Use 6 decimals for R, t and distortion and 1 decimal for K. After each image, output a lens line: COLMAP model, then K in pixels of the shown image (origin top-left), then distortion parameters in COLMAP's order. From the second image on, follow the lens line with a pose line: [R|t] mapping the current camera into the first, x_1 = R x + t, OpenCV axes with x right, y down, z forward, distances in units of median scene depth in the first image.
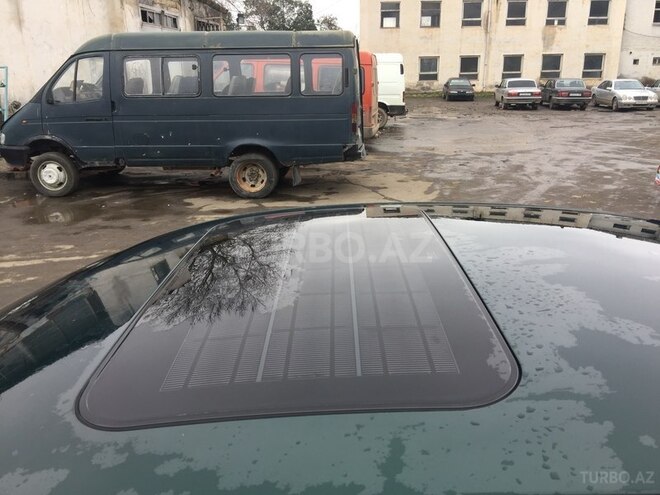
lens RADIAL K [[565.3, 0, 330.0], [0, 565.3, 247.5], [0, 0, 1]] dist [0.085546, -0.142362]
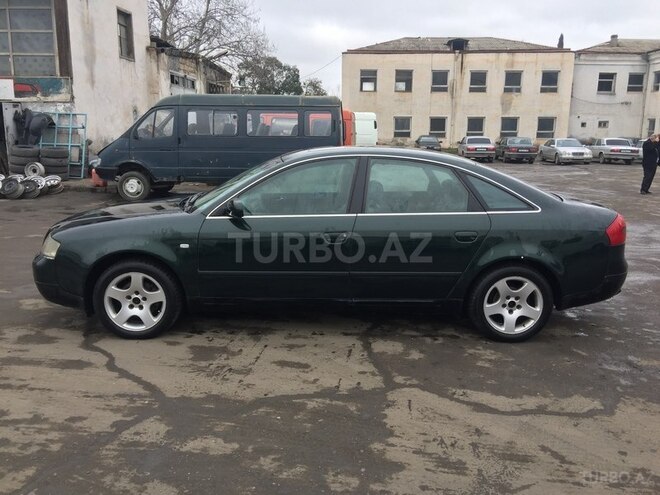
lens RADIAL K [[565.3, 0, 330.0], [0, 565.3, 247.5], [0, 0, 1]] dist [0.085546, -0.142362]
pose [[0.999306, 0.014191, 0.034430, -0.007650], [-0.010844, 0.995368, -0.095521, 0.043656], [-0.035626, 0.095081, 0.994832, -0.122921]]
